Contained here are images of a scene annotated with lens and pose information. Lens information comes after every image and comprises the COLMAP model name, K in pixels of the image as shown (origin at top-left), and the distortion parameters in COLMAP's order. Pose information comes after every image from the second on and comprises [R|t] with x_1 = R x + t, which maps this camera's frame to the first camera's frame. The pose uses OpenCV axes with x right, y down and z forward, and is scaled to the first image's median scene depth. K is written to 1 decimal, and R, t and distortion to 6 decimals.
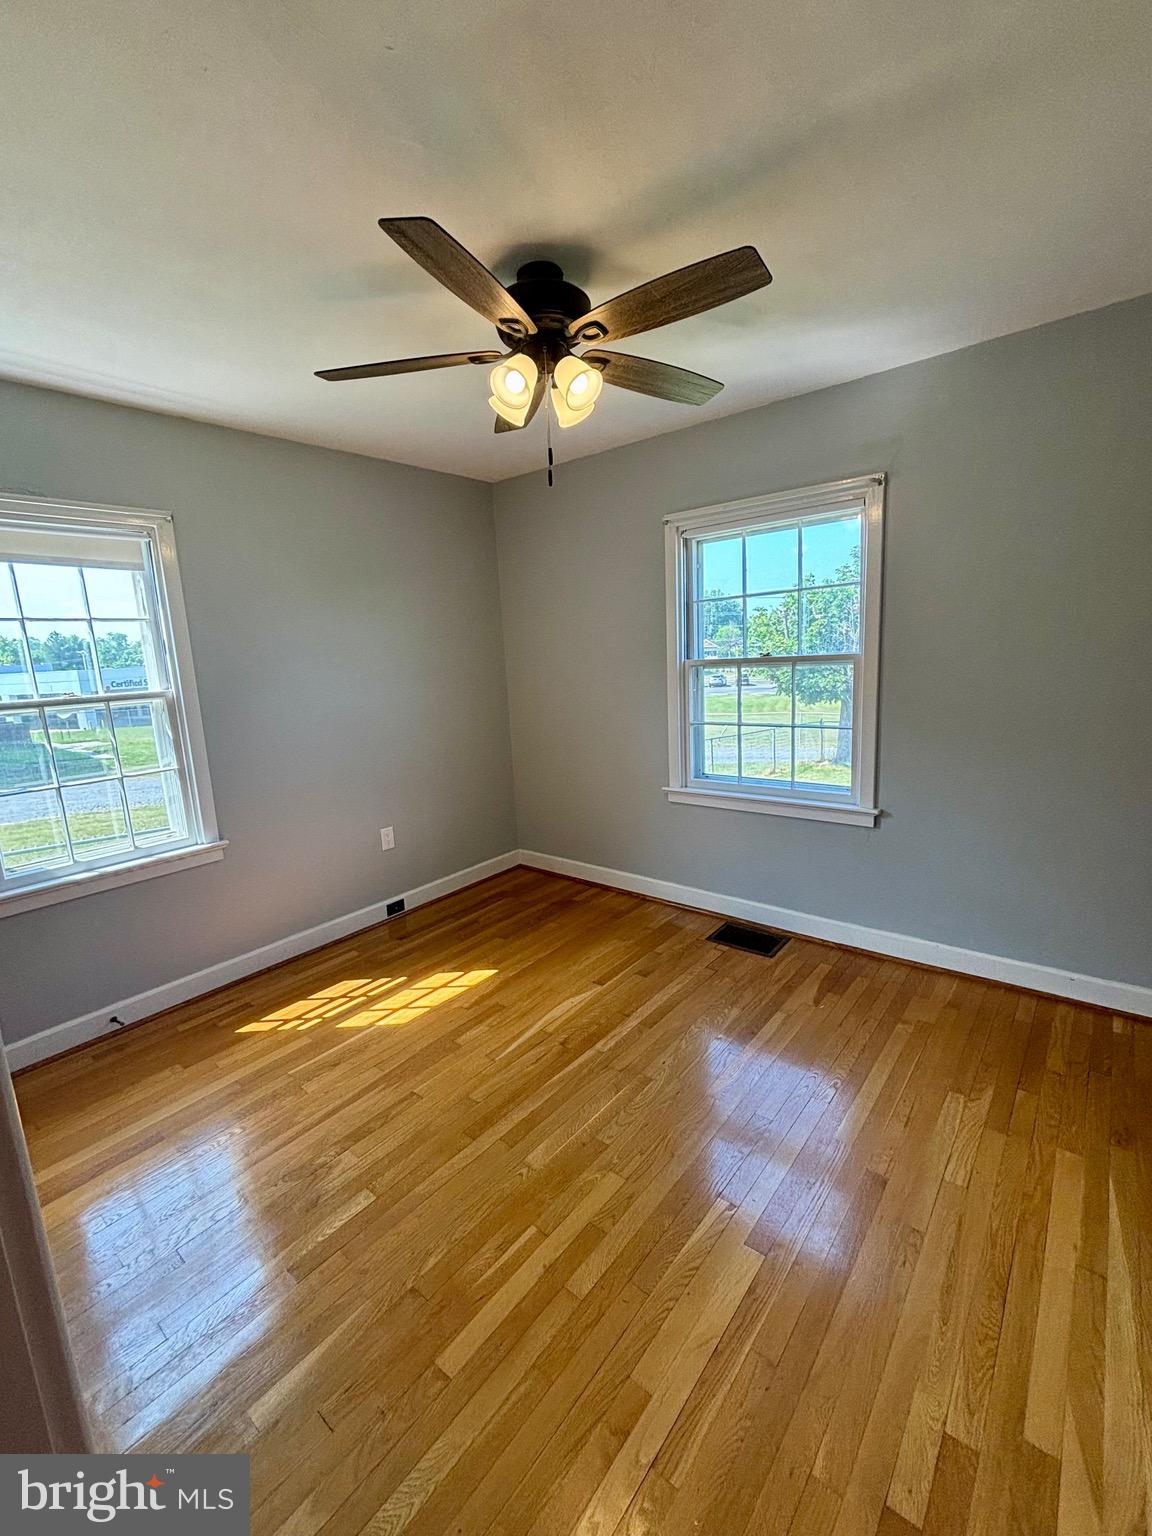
lens RADIAL K [[630.1, 0, 574.3], [0, 630.1, 745.7], [0, 0, 1]] dist [0.000554, -0.000259]
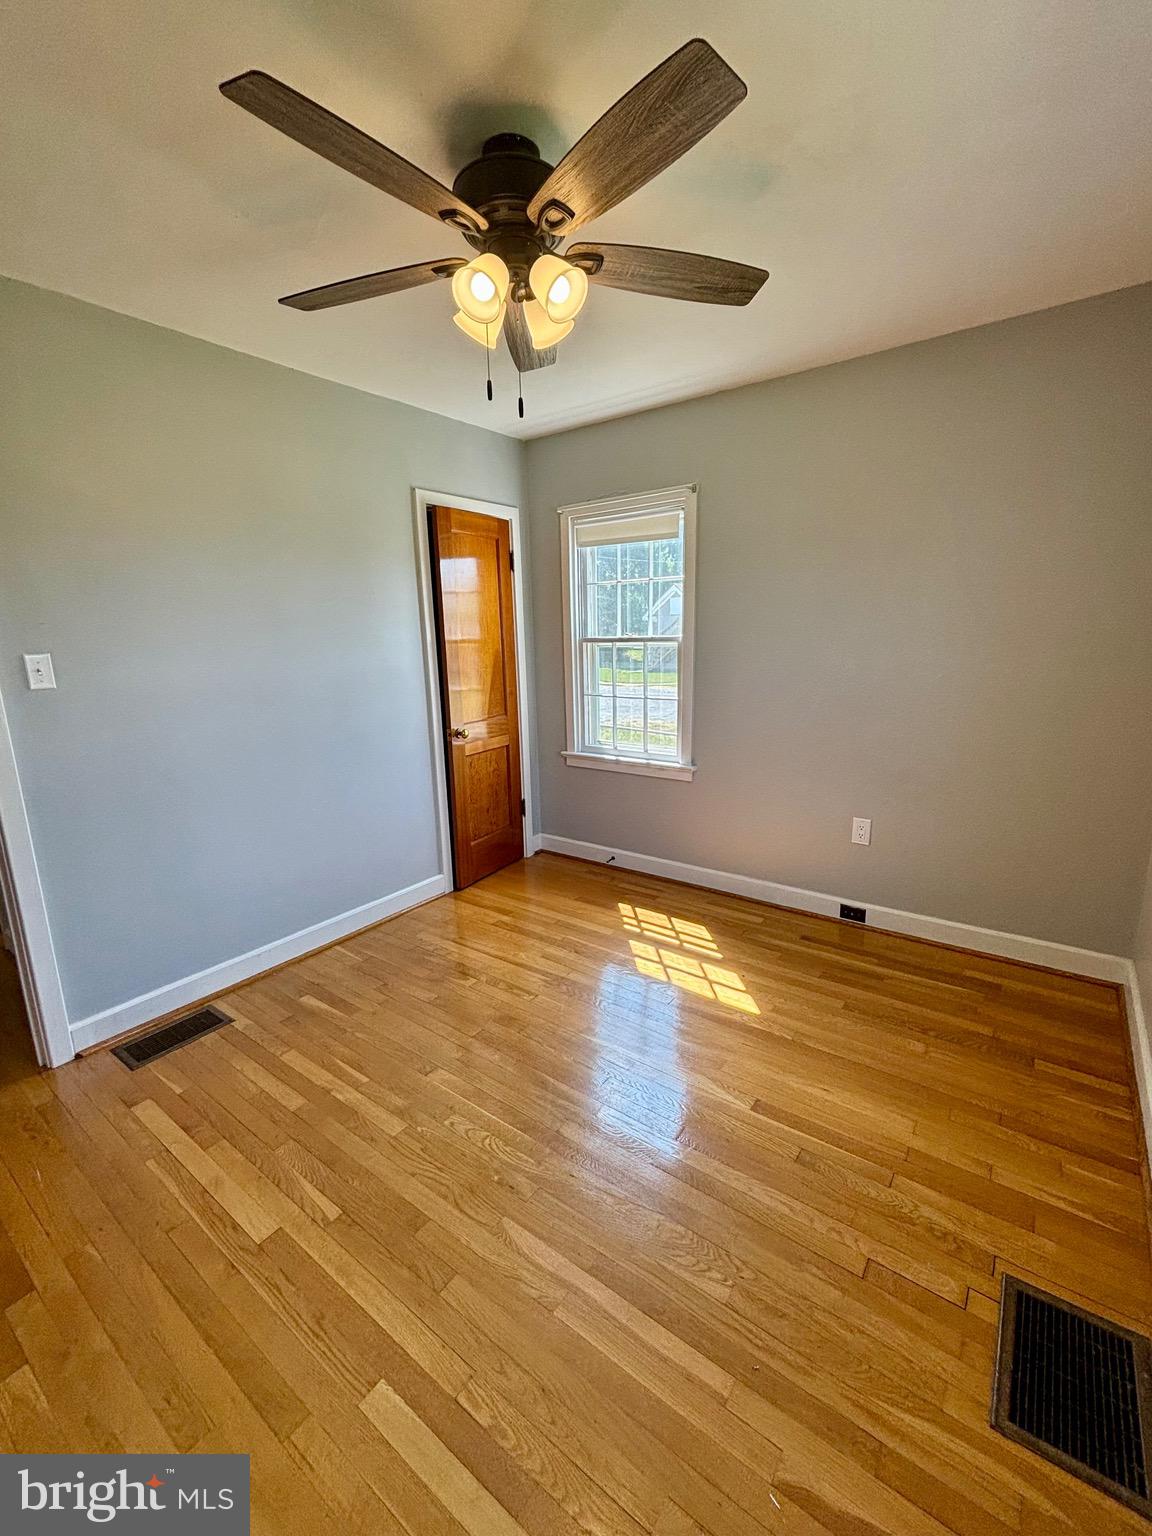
lens RADIAL K [[630.1, 0, 574.3], [0, 630.1, 745.7], [0, 0, 1]] dist [0.000554, -0.000259]
pose [[0.088030, 0.239174, -0.966978, 0.559886], [-0.135793, 0.964566, 0.226216, -0.124566], [0.986819, 0.111395, 0.117389, 0.639846]]
